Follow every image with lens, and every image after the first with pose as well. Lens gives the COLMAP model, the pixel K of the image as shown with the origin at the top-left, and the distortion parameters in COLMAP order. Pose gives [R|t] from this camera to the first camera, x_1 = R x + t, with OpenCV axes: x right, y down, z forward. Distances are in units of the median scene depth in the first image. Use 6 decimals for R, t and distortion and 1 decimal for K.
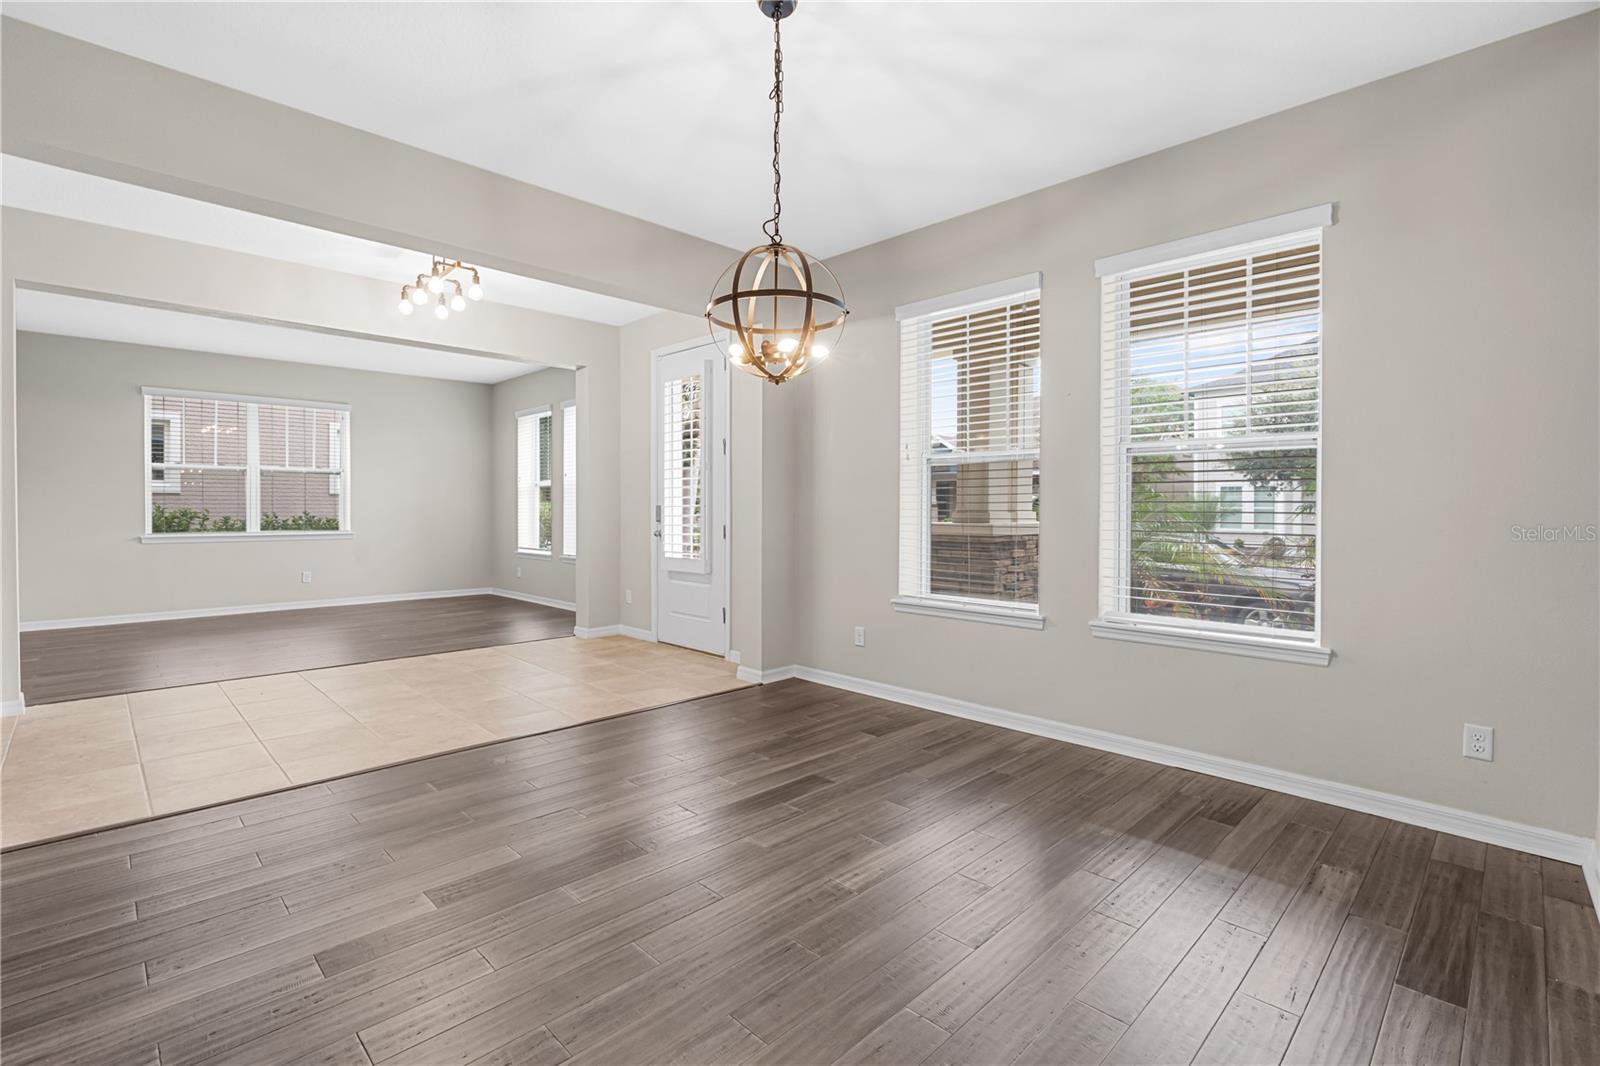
lens RADIAL K [[727.2, 0, 807.1], [0, 727.2, 524.1], [0, 0, 1]] dist [-0.009469, 0.004612]
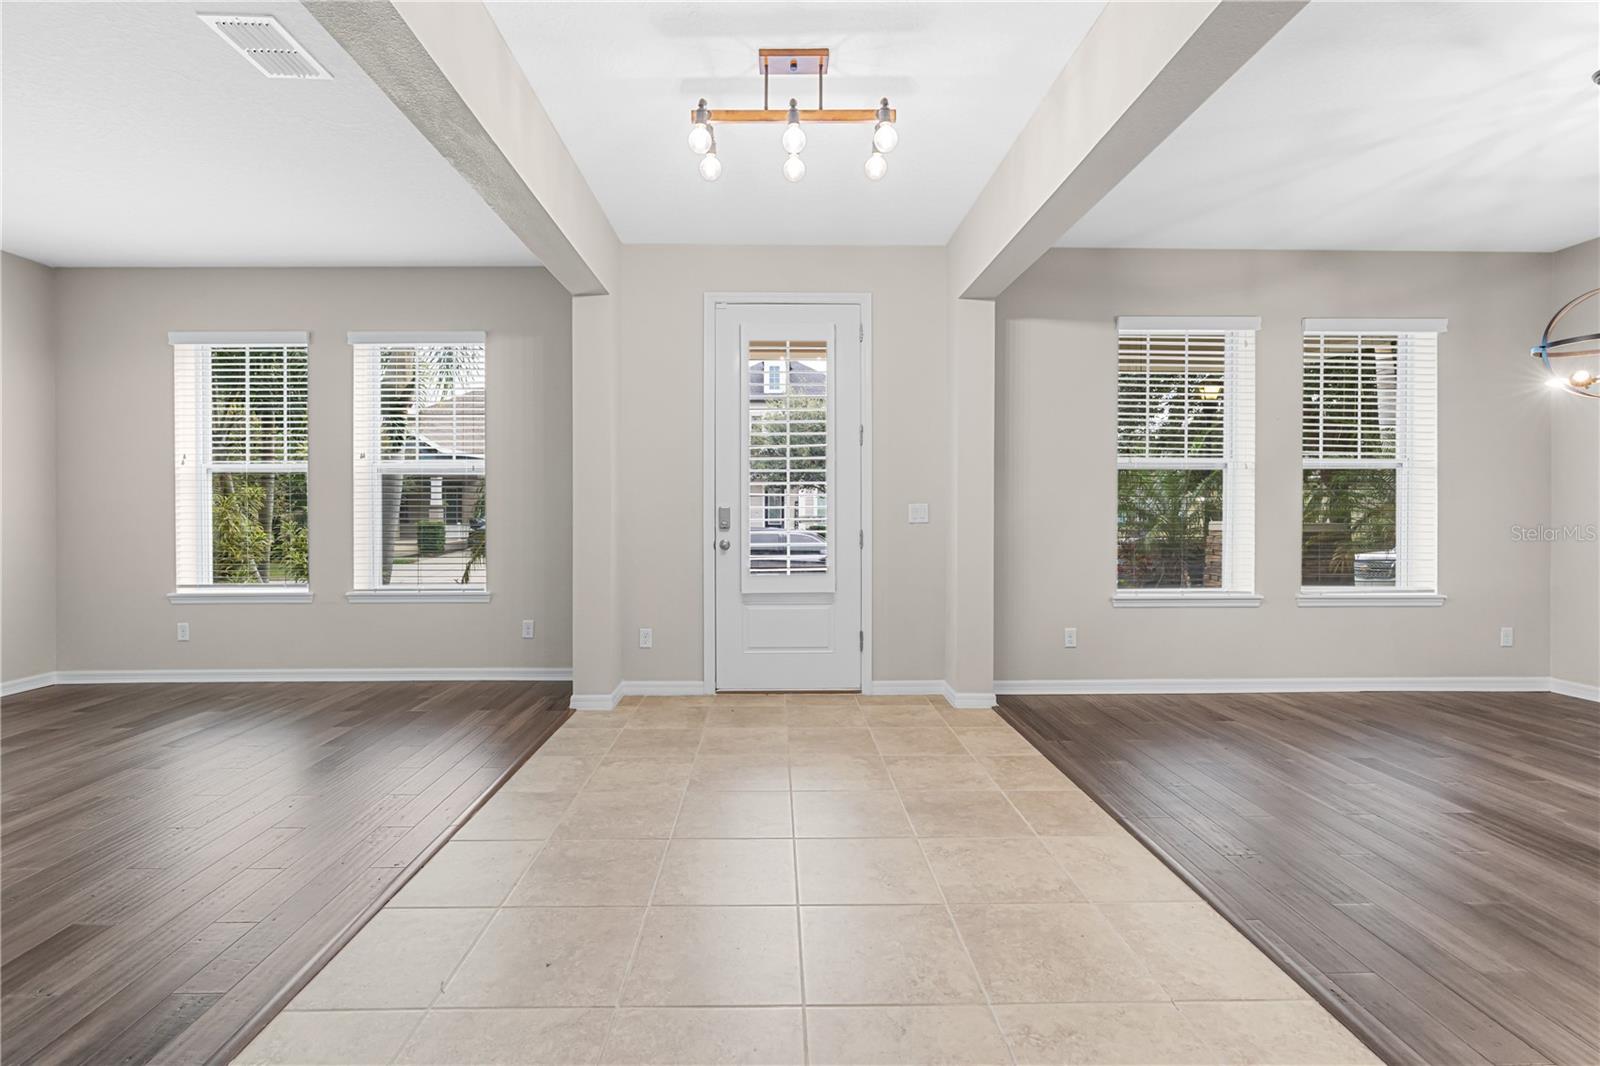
lens RADIAL K [[727.2, 0, 790.6], [0, 727.2, 529.1], [0, 0, 1]] dist [-0.009469, 0.004612]
pose [[0.696080, -0.027693, 0.717430, -1.516851], [0.018820, 0.999616, 0.020326, -0.038072], [-0.717718, -0.000646, 0.696334, 0.966345]]
